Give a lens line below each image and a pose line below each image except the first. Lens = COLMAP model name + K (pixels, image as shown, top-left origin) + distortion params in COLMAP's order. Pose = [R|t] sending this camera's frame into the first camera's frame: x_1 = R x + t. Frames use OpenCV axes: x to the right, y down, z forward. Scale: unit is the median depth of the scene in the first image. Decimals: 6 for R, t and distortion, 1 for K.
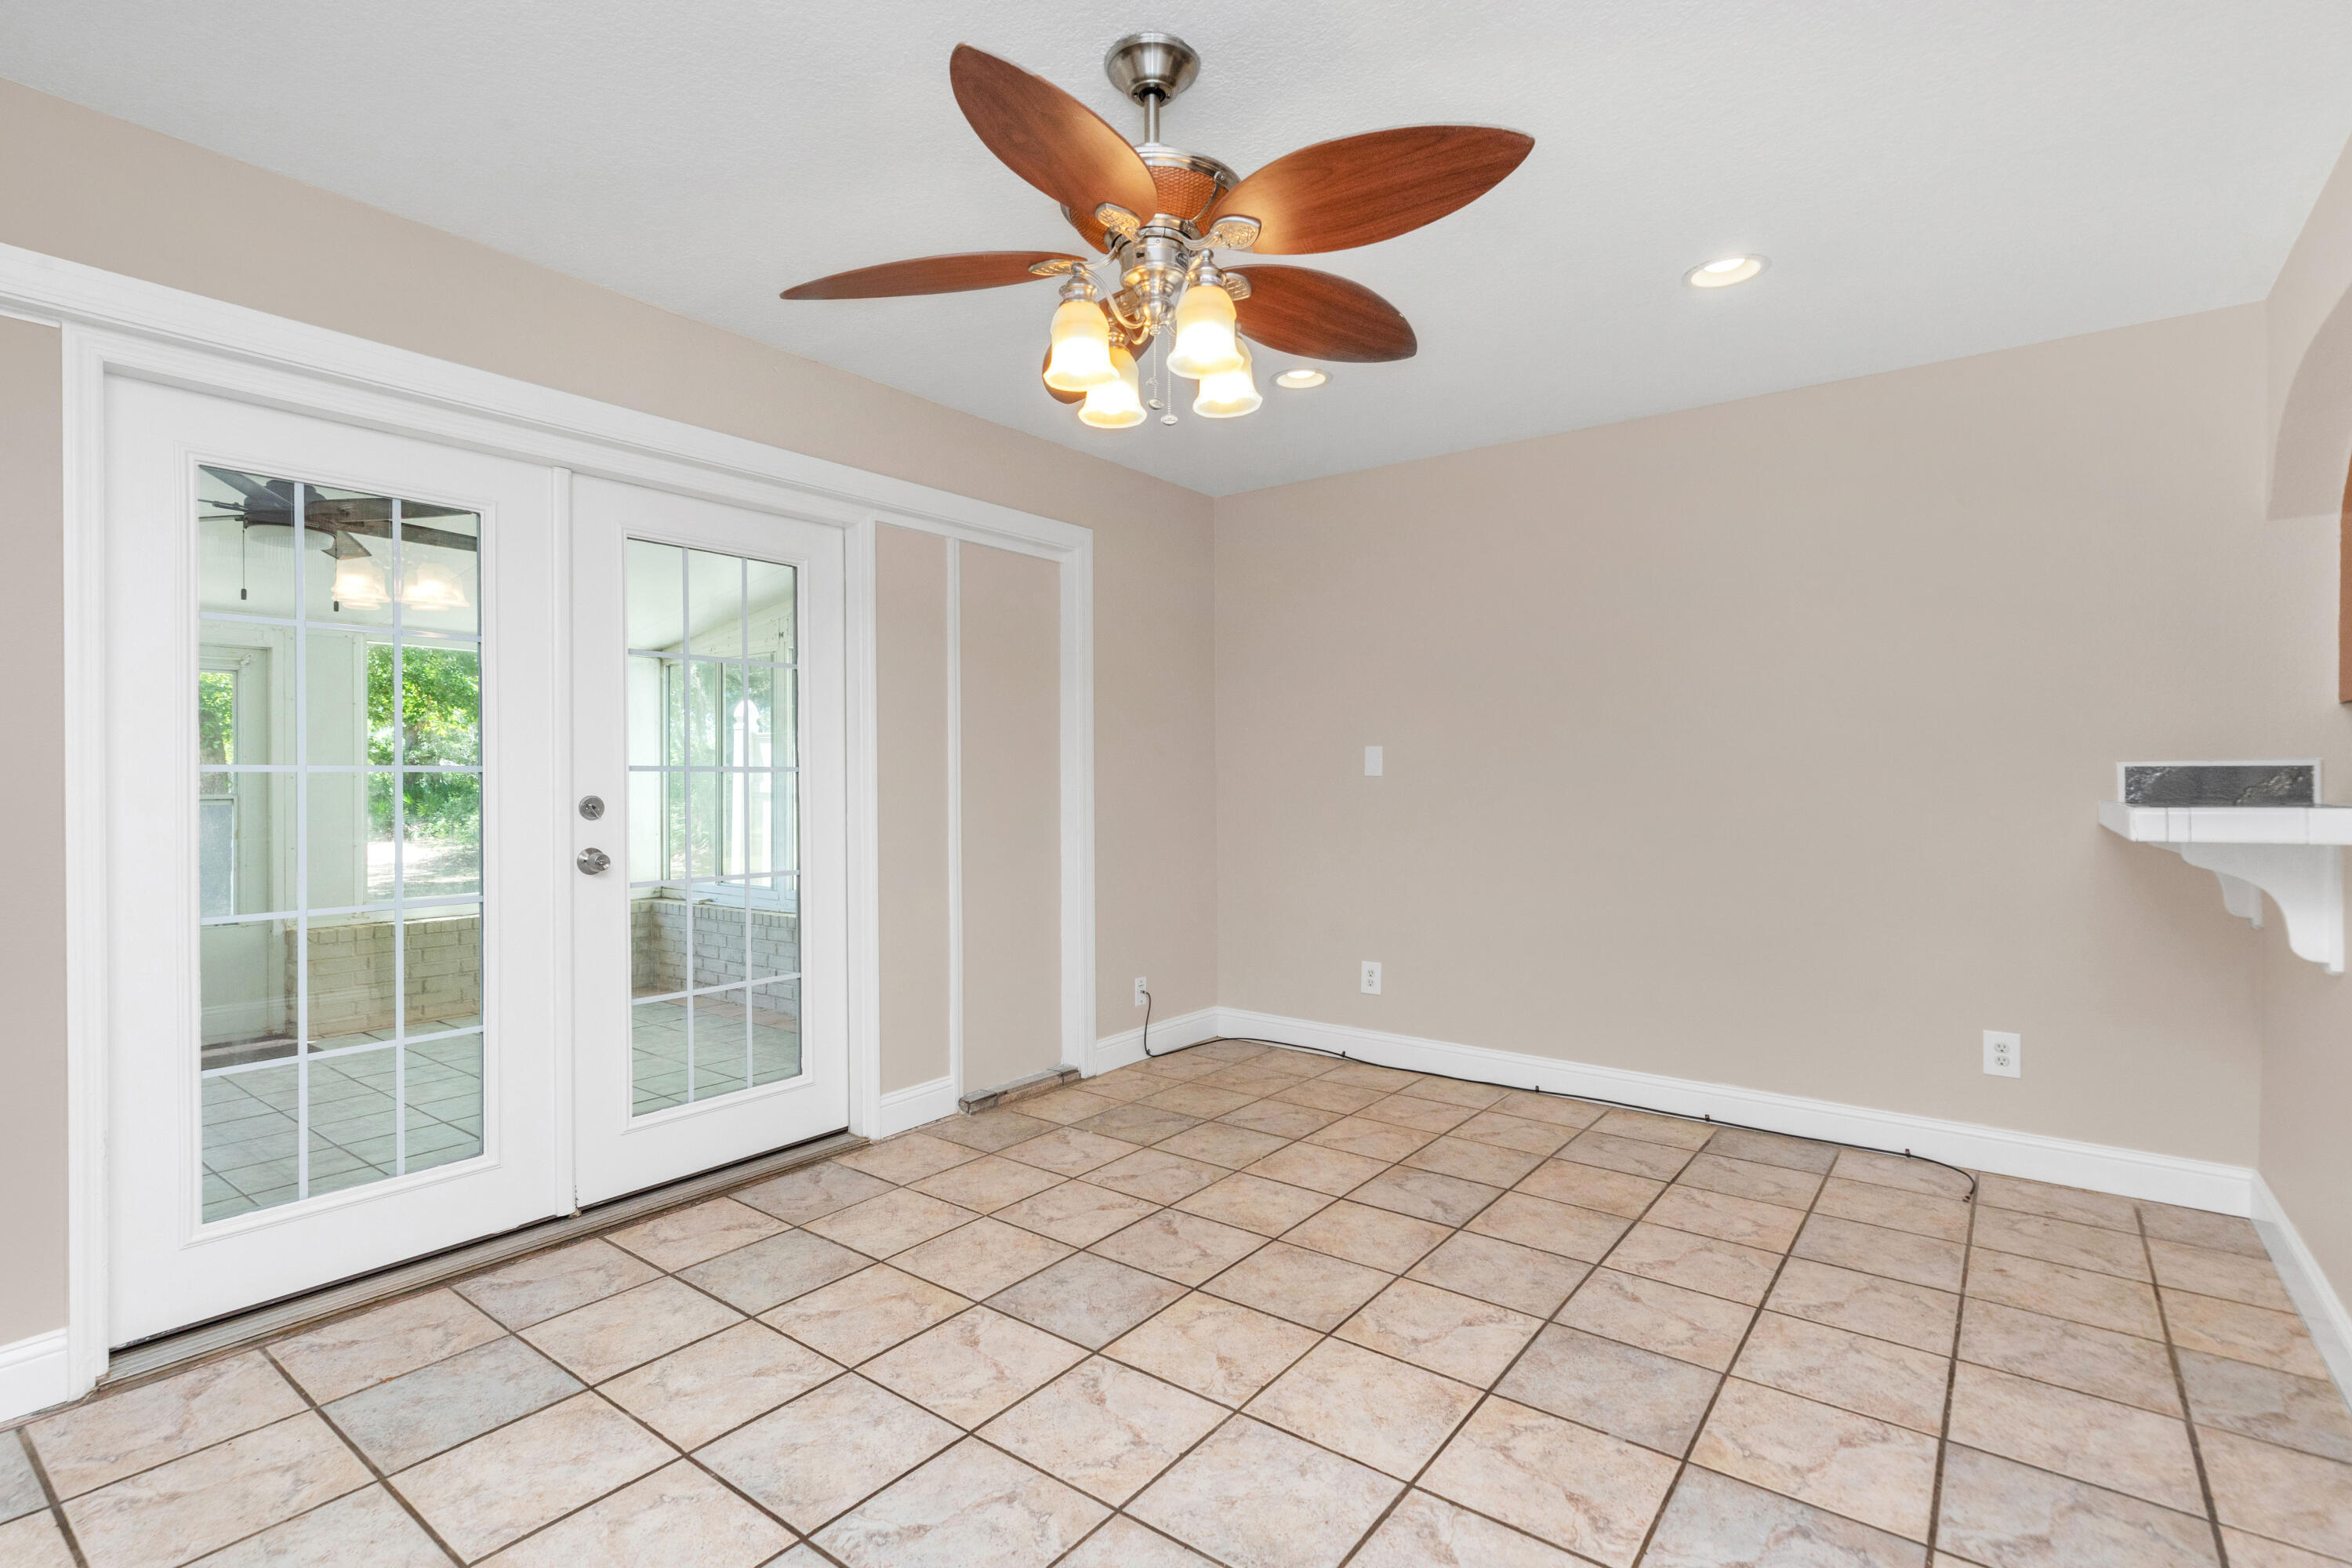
lens RADIAL K [[1089.8, 0, 1174.5], [0, 1089.8, 778.6], [0, 0, 1]] dist [0.007828, 0.000142]
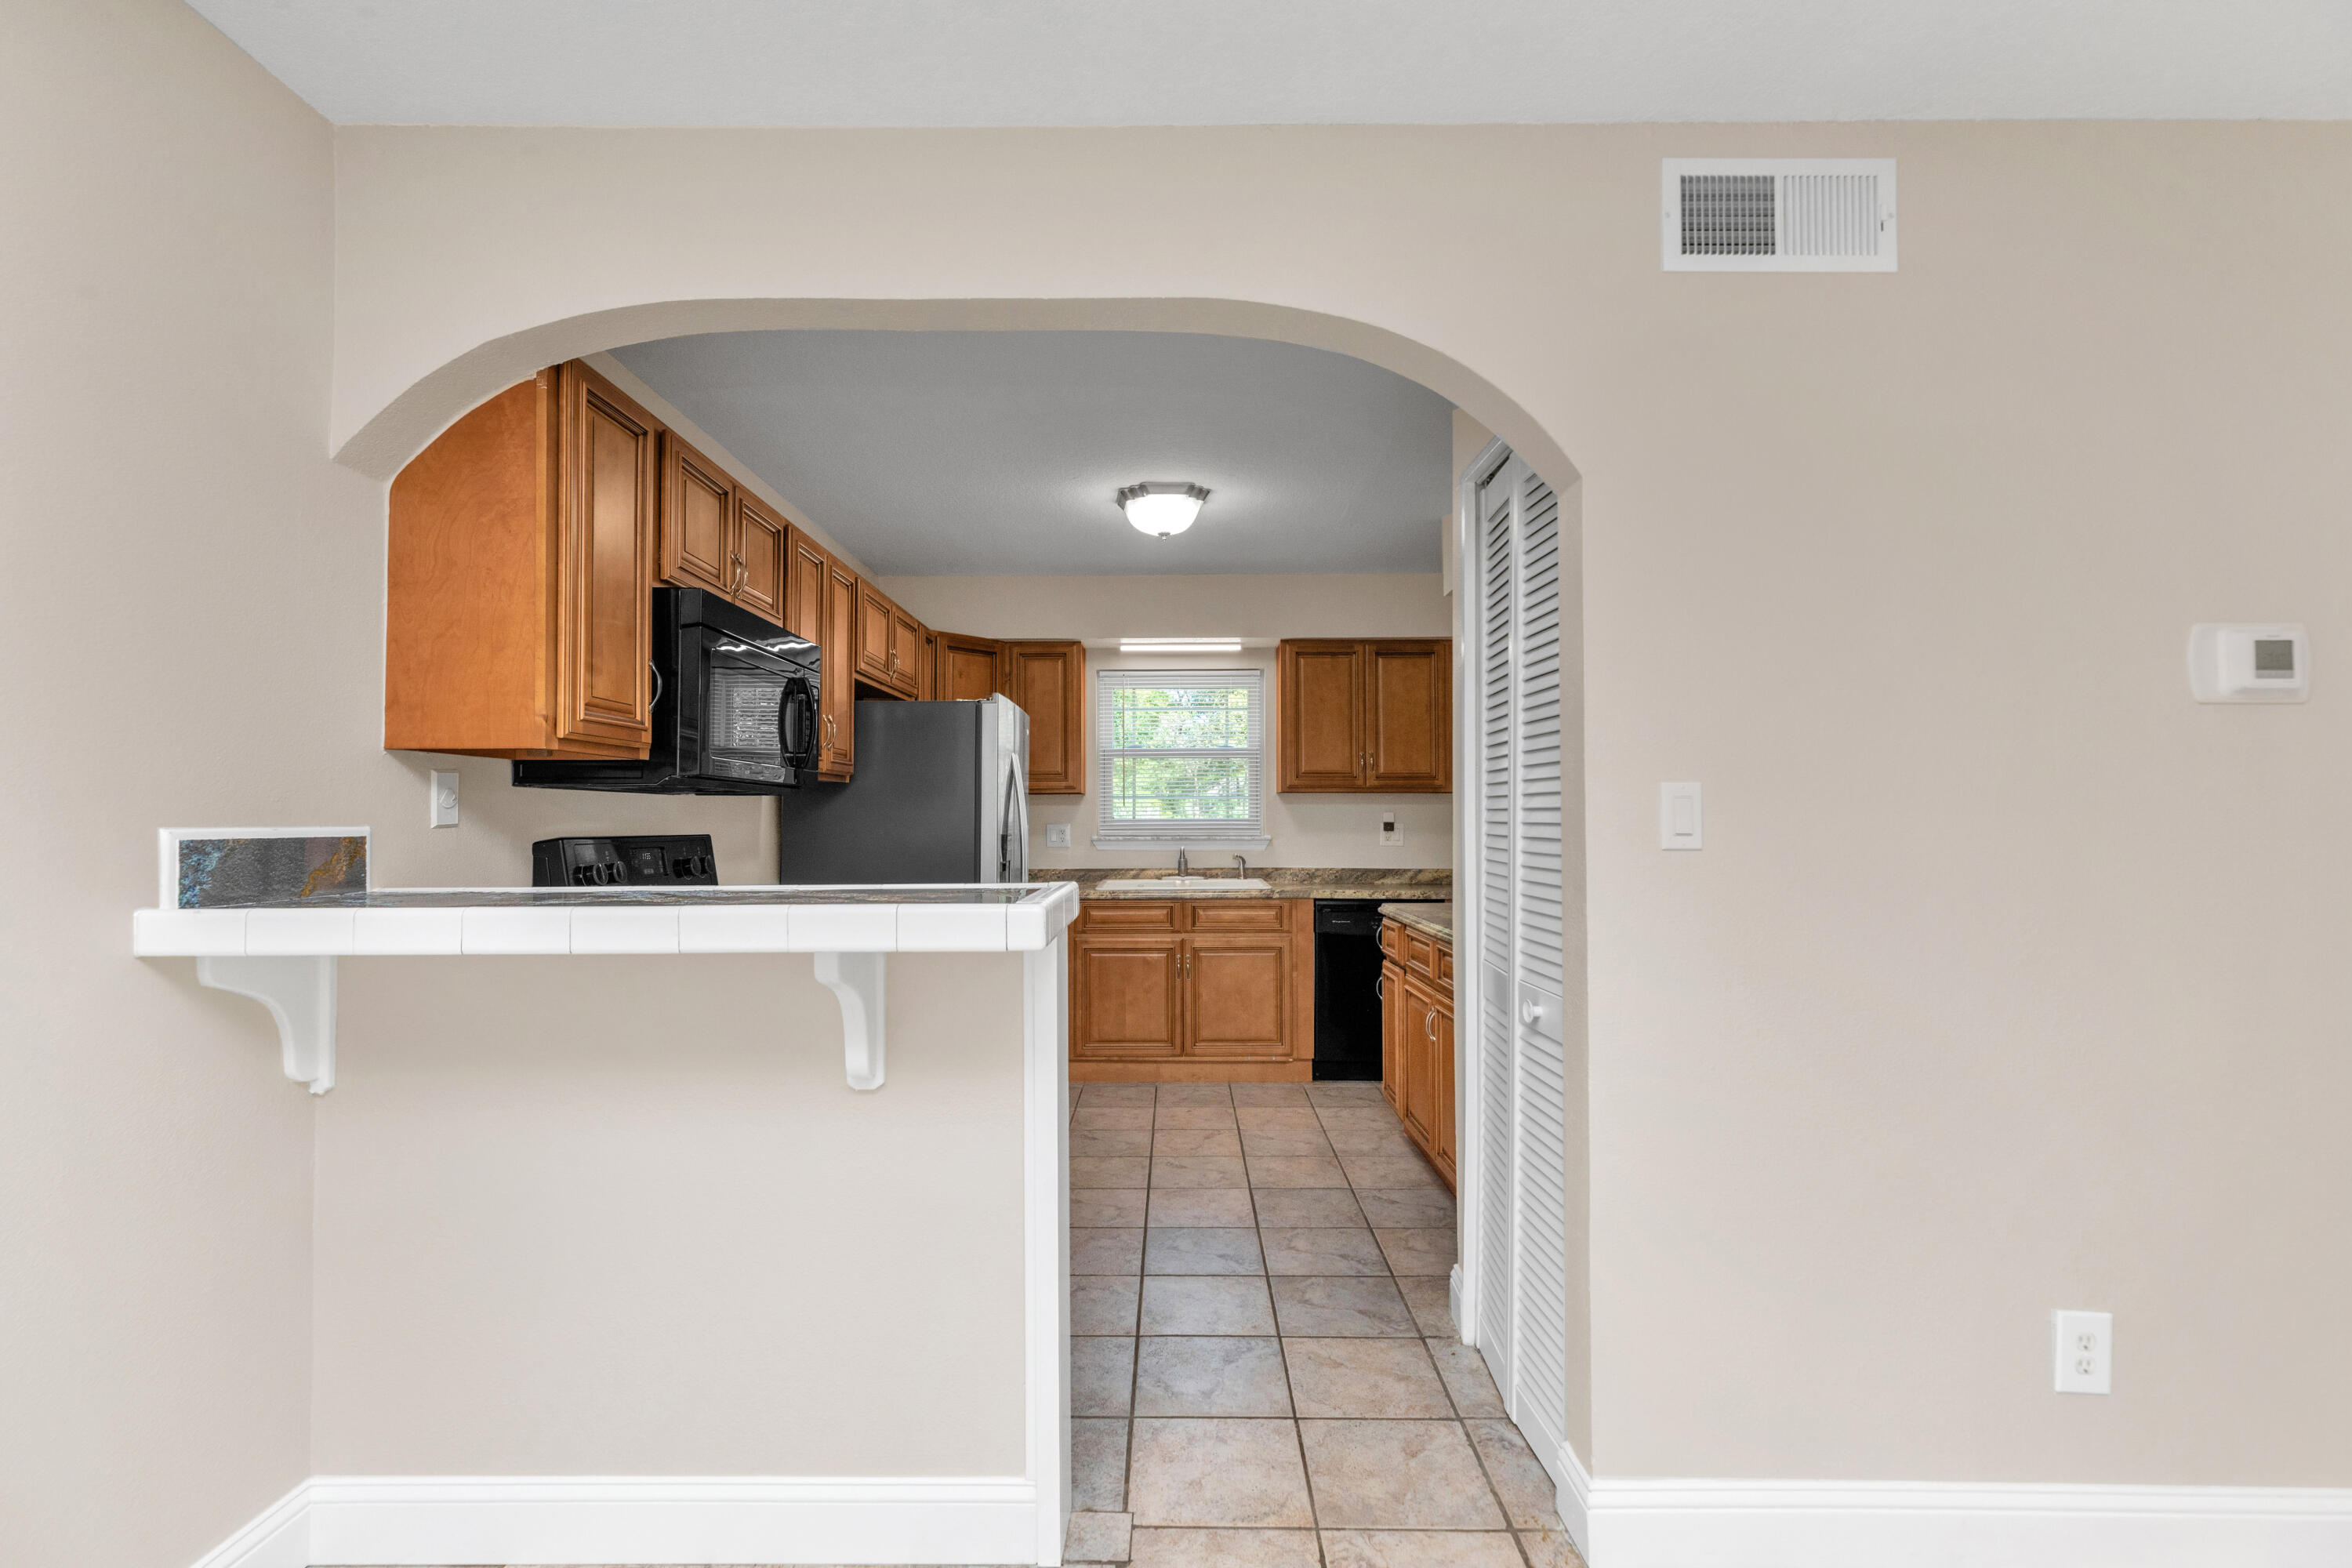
lens RADIAL K [[1083.7, 0, 1177.6], [0, 1083.7, 798.2], [0, 0, 1]] dist [0.002921, 0.000021]
pose [[-0.605267, 0.016701, 0.795847, 0.187146], [0.000578, 0.999789, -0.020542, -0.021095], [-0.796022, -0.011974, -0.605149, 1.008672]]
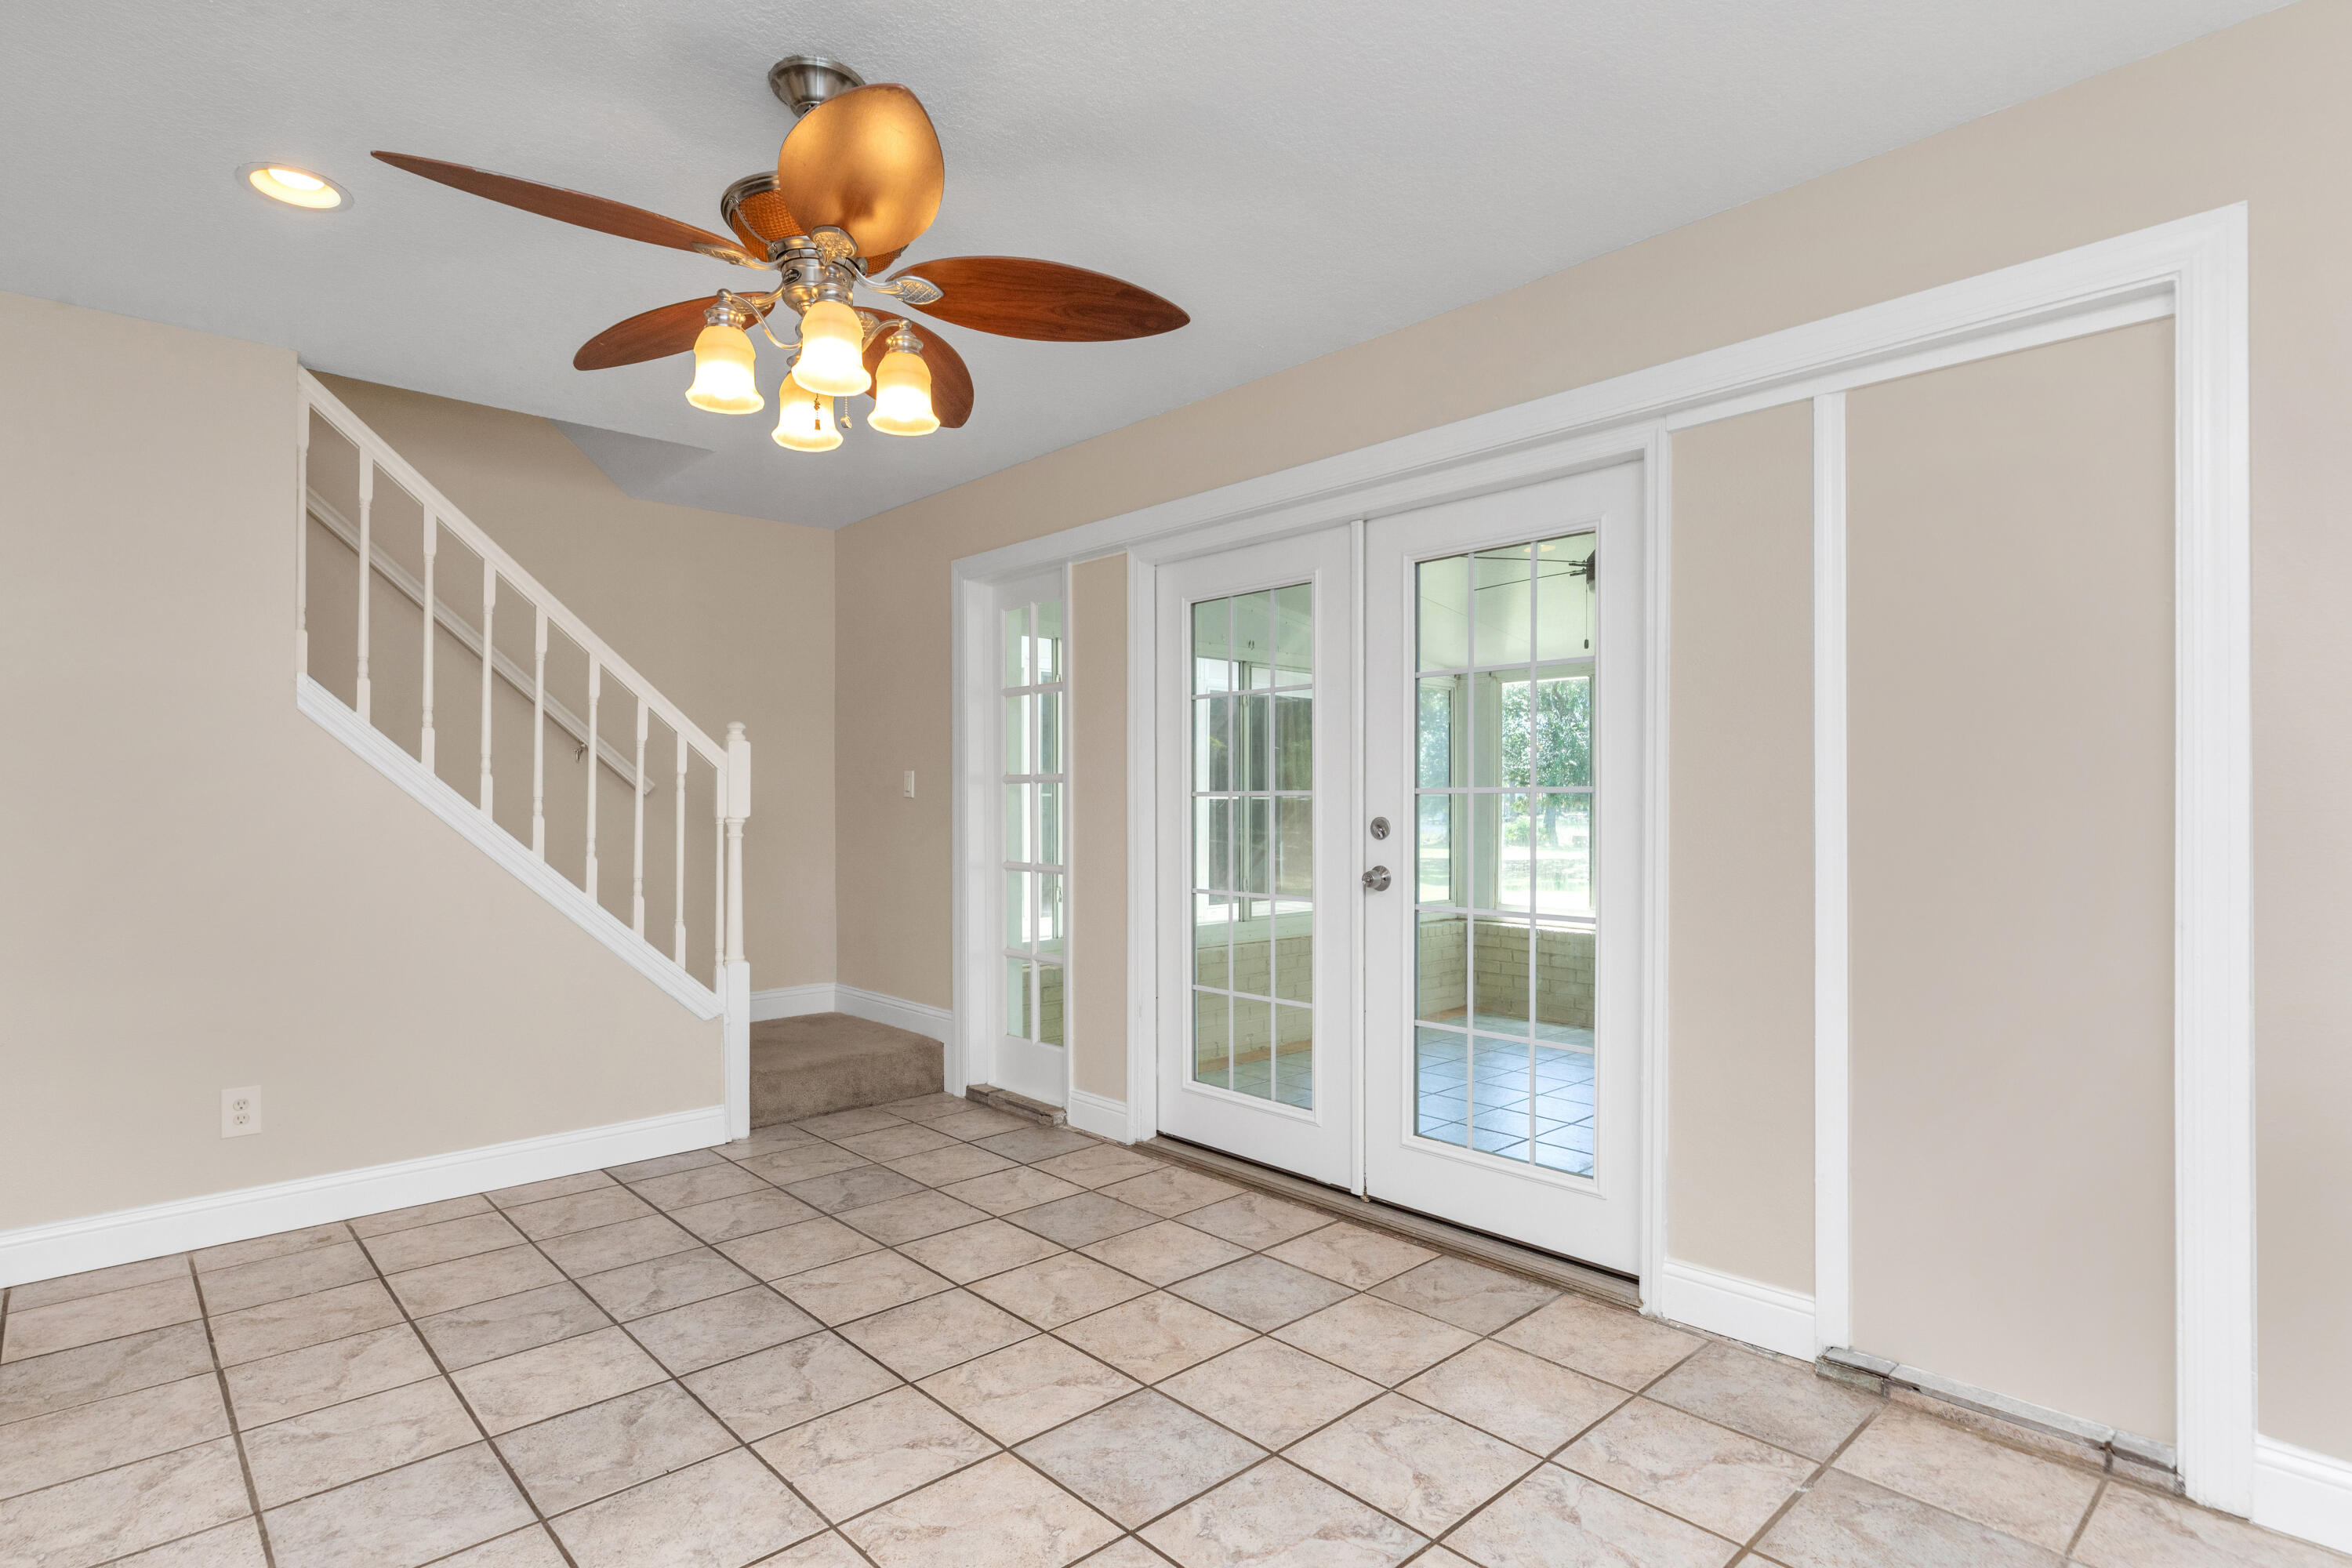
lens RADIAL K [[1210.9, 0, 1143.8], [0, 1210.9, 808.8], [0, 0, 1]] dist [-0.002451, 0.000262]
pose [[-0.184328, 0.011493, -0.982798, 0.681733], [0.001337, 0.999934, 0.011442, -0.006060], [0.982864, 0.000795, -0.184331, 1.010335]]
